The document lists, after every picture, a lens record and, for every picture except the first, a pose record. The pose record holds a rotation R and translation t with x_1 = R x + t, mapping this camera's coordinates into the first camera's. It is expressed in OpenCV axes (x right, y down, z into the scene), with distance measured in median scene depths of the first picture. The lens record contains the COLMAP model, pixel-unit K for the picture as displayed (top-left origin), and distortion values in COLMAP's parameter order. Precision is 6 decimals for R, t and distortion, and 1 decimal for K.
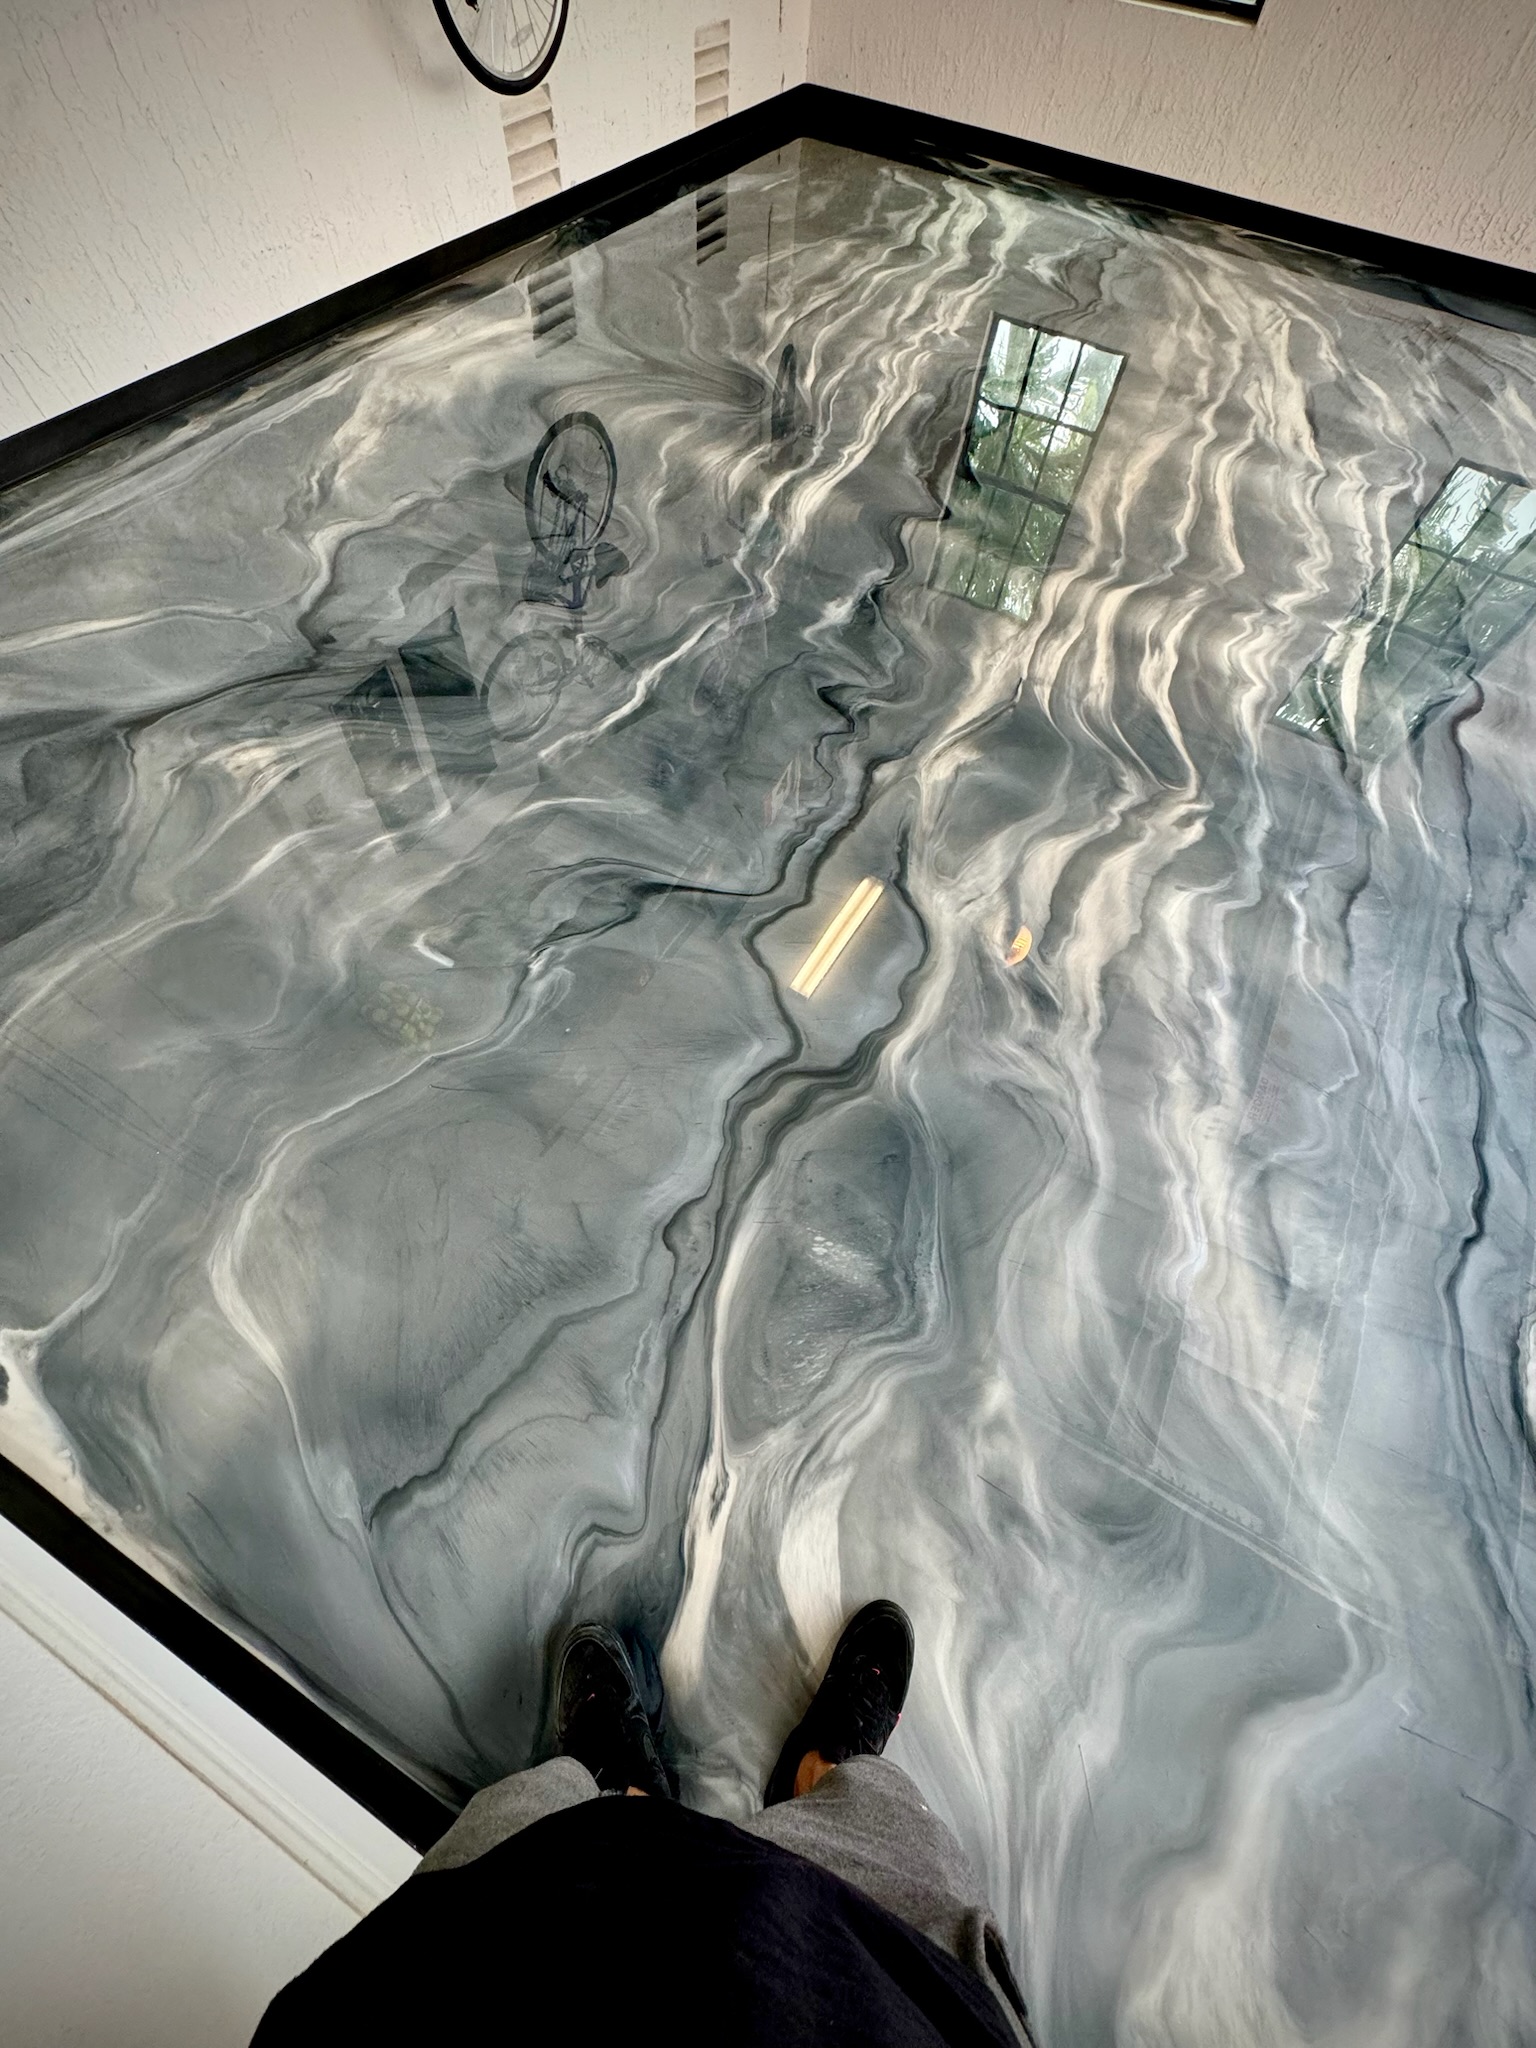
lens RADIAL K [[814.0, 0, 764.3], [0, 814.0, 1026.5], [0, 0, 1]] dist [0.000353, -0.000194]
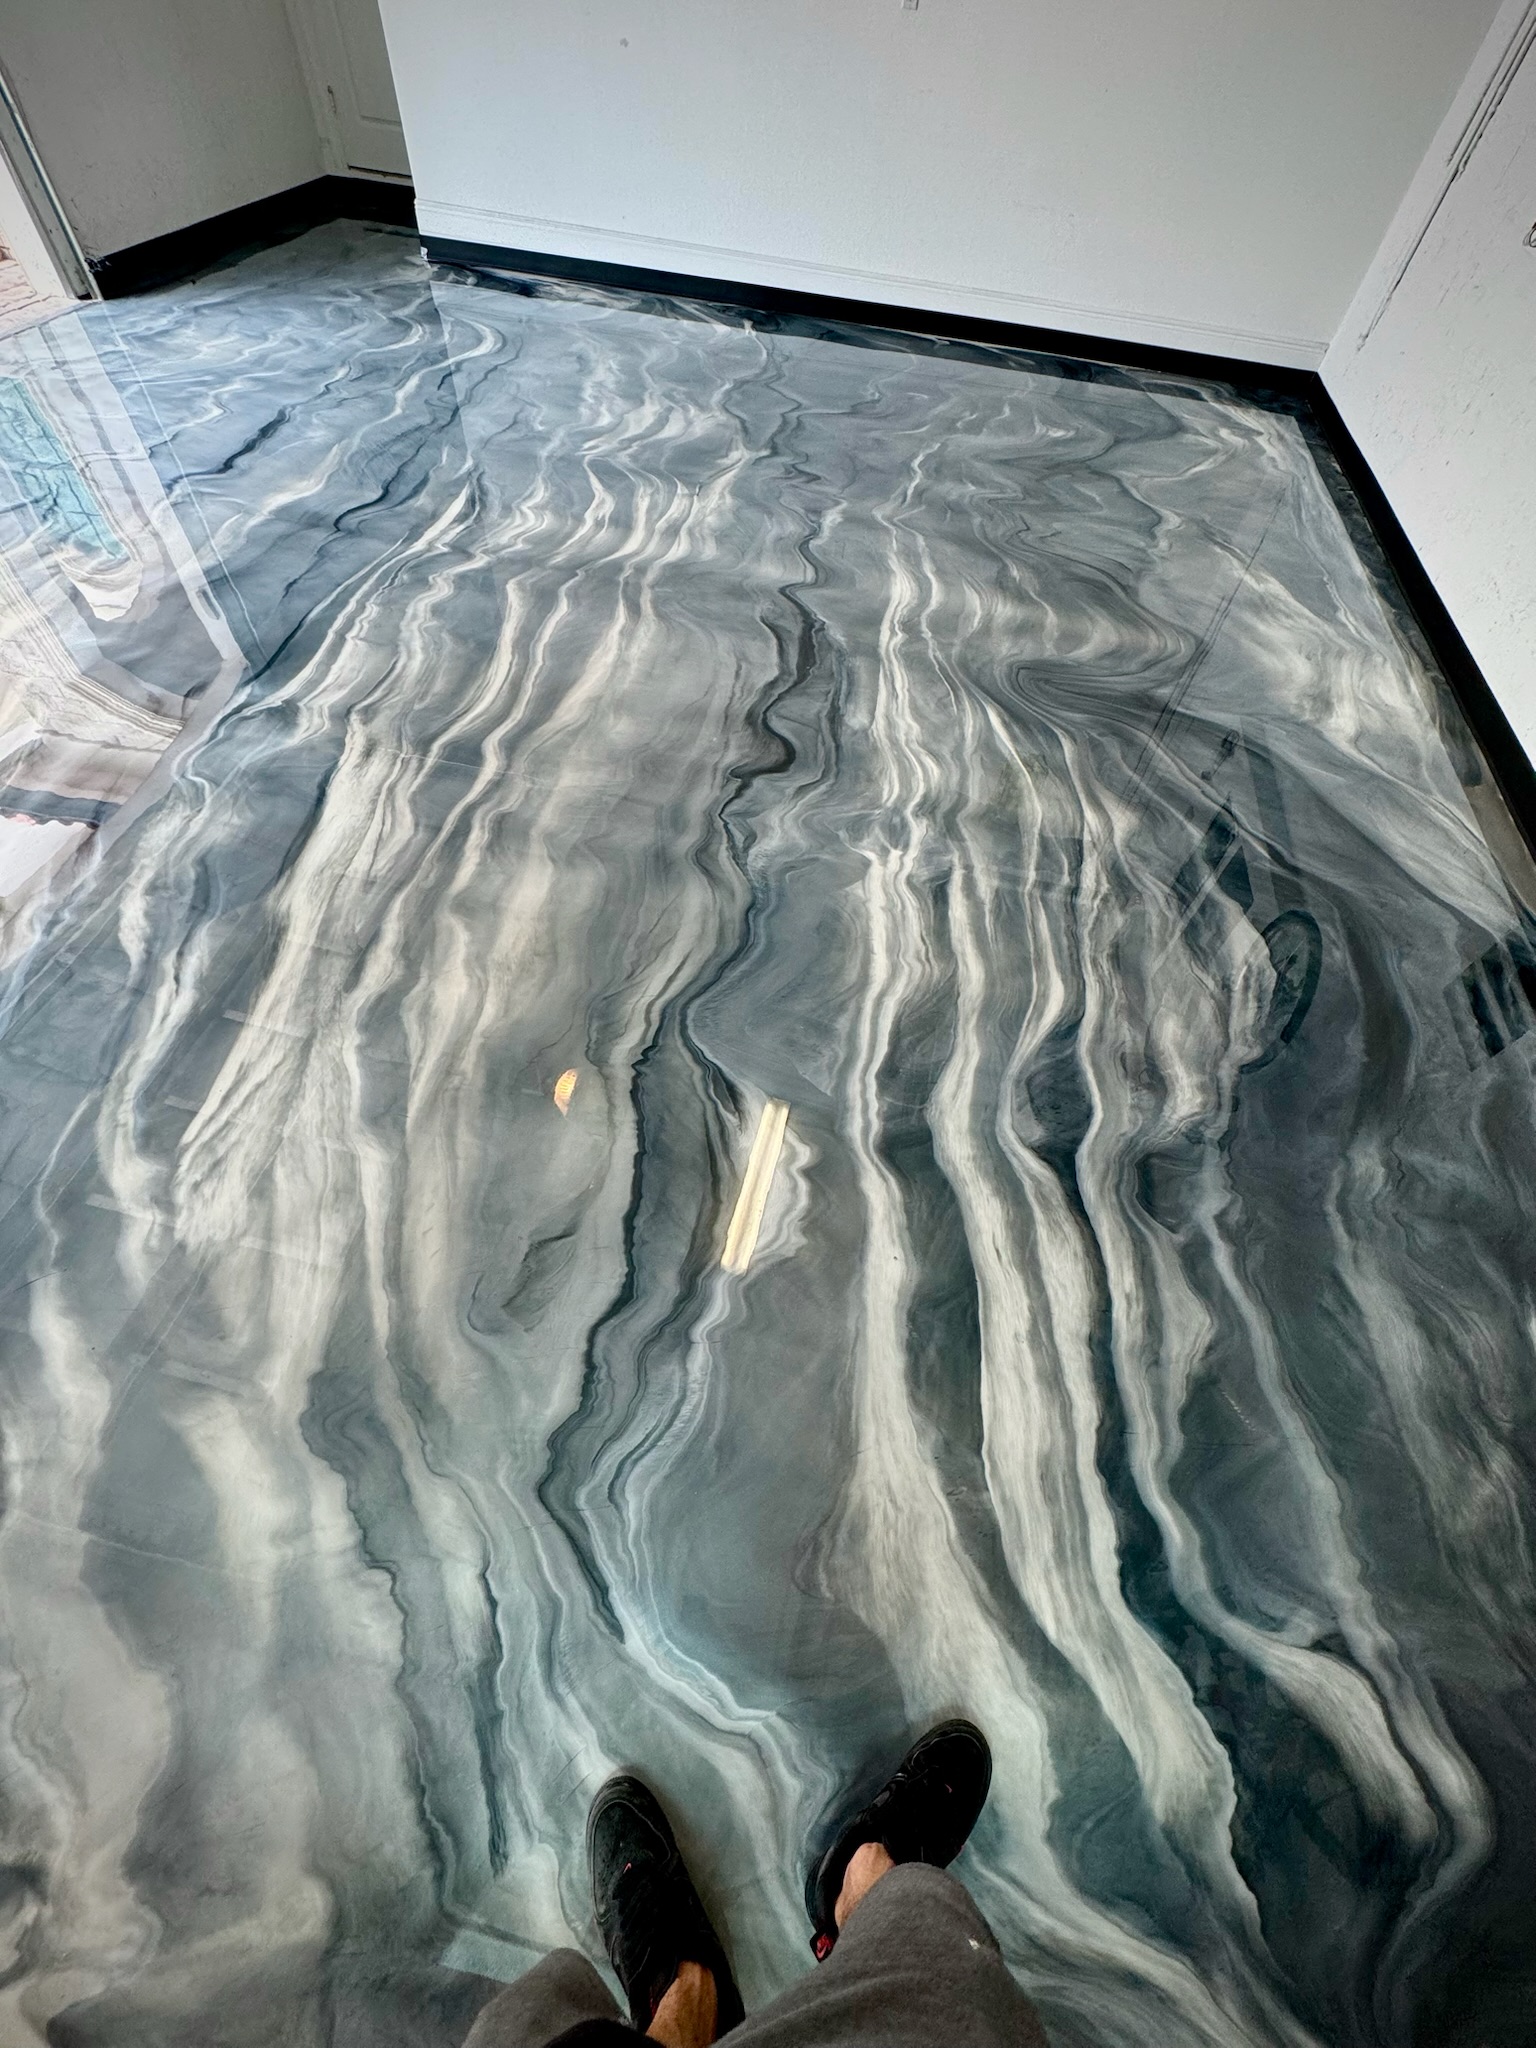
lens RADIAL K [[821.1, 0, 764.0], [0, 821.1, 1020.5], [0, 0, 1]] dist [-0.000827, 0.000112]
pose [[-0.949865, 0.154253, -0.271959, 0.604745], [-0.311391, -0.388452, 0.867261, -1.708923], [0.028134, 0.908467, 0.417010, 1.005450]]
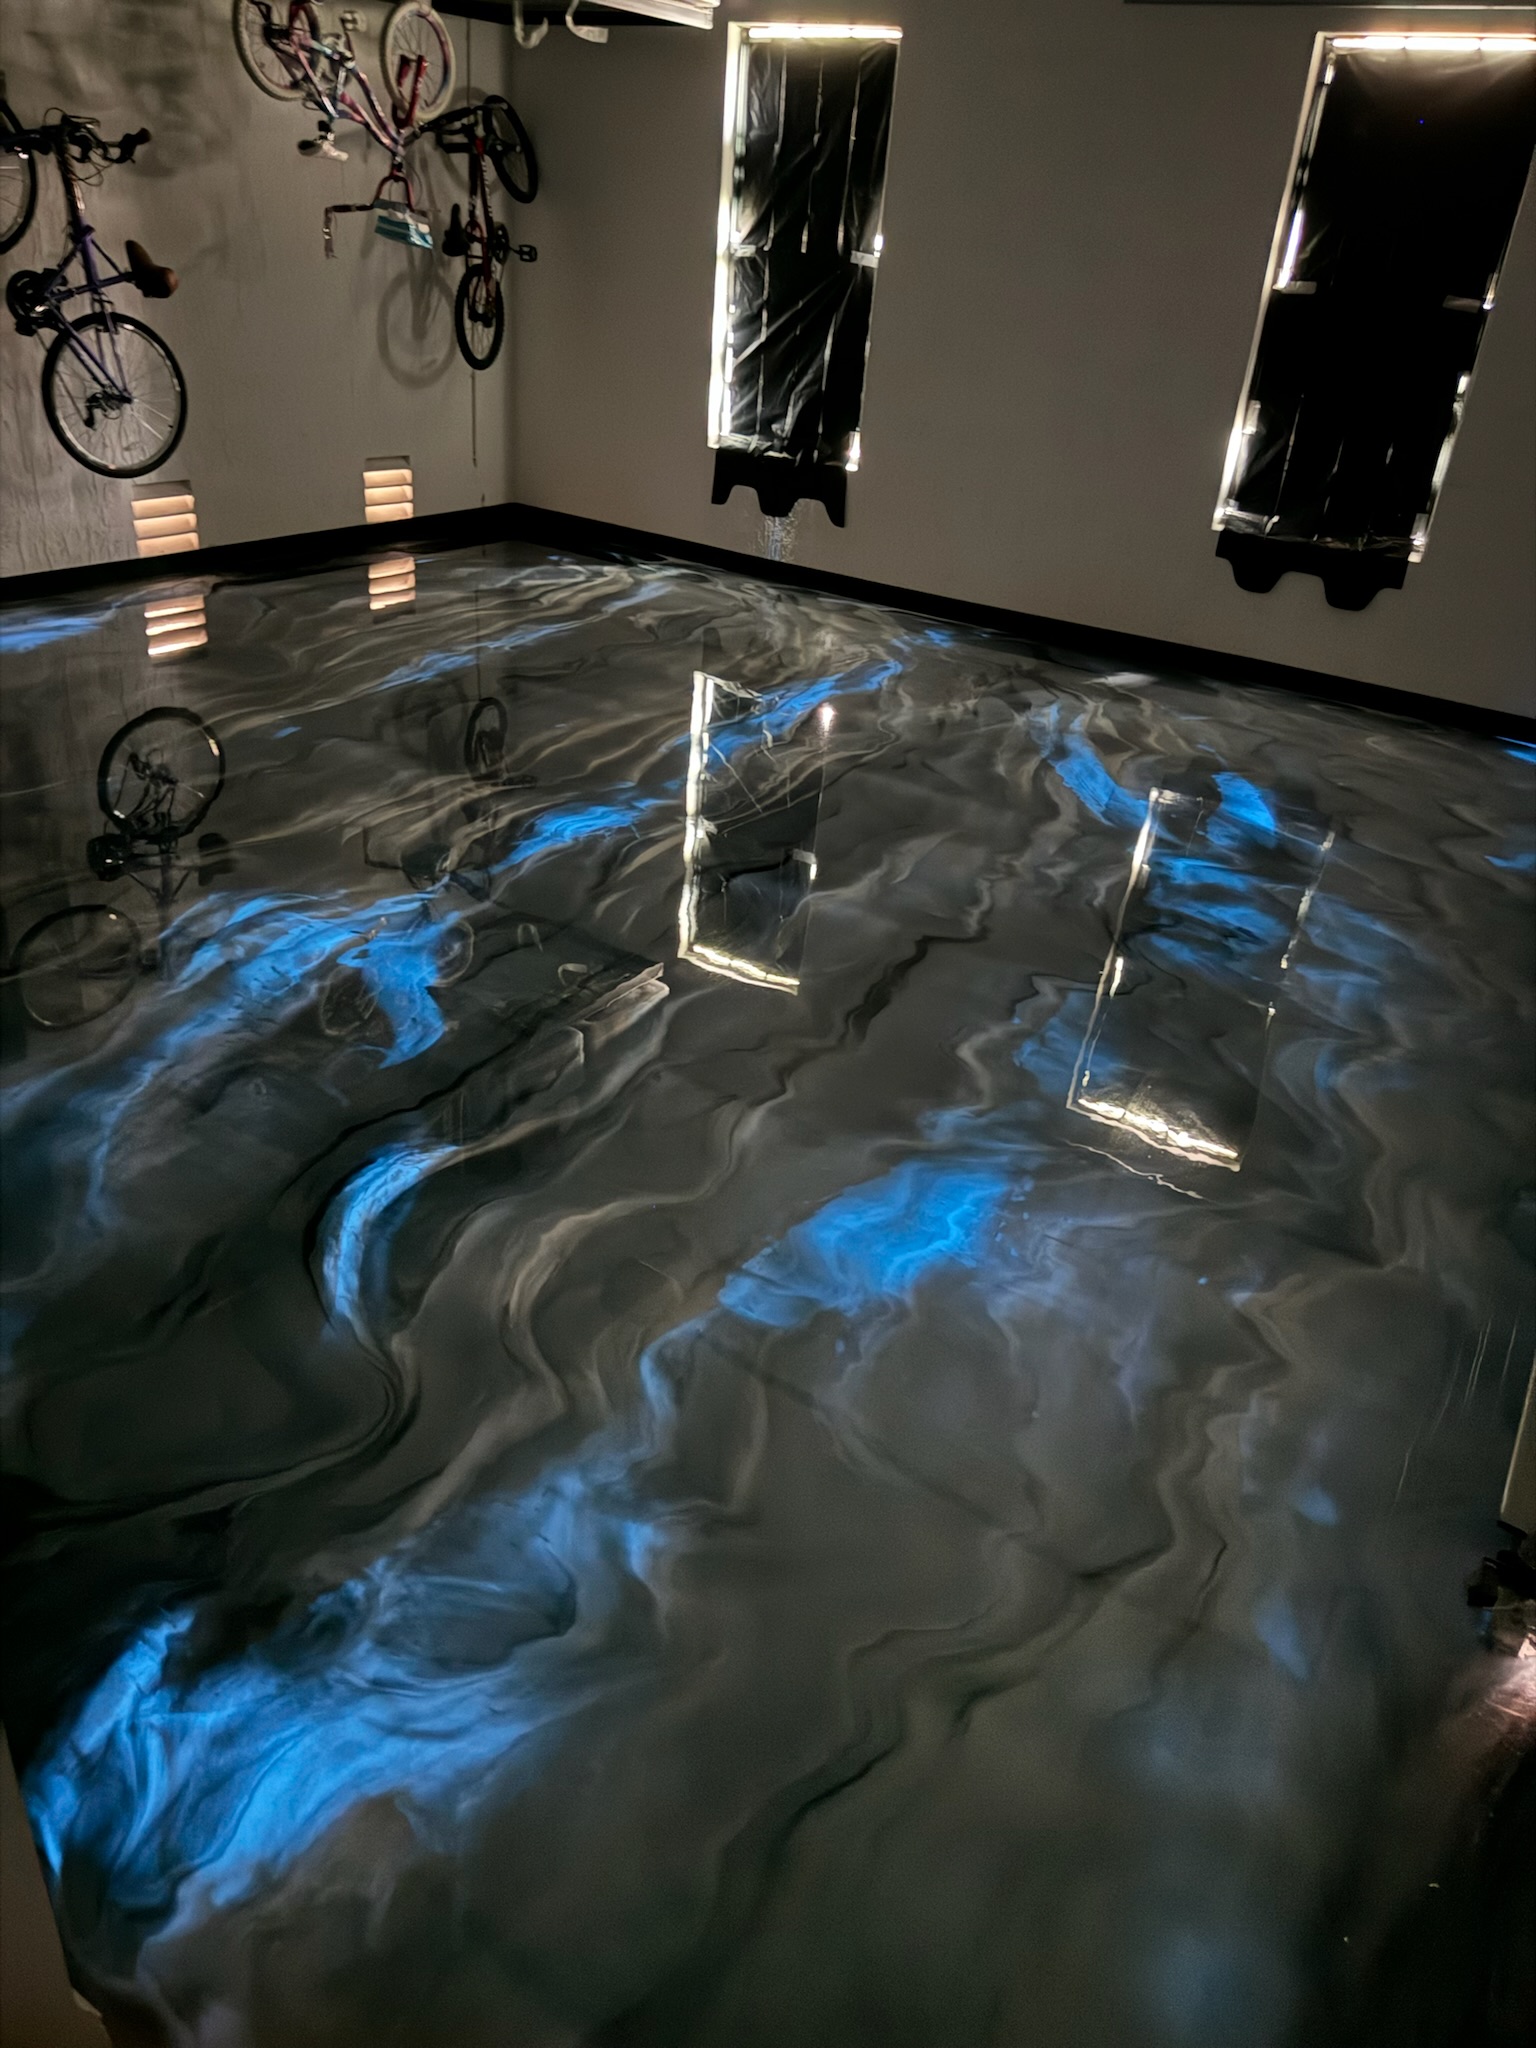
lens RADIAL K [[1460.8, 0, 753.0], [0, 1460.8, 1015.9], [0, 0, 1]] dist [0.066629, -0.096654]
pose [[0.998042, 0.041354, -0.046931, 0.788240], [-0.059903, 0.847872, -0.526806, 0.652237], [0.018006, 0.528586, 0.848689, -0.436662]]
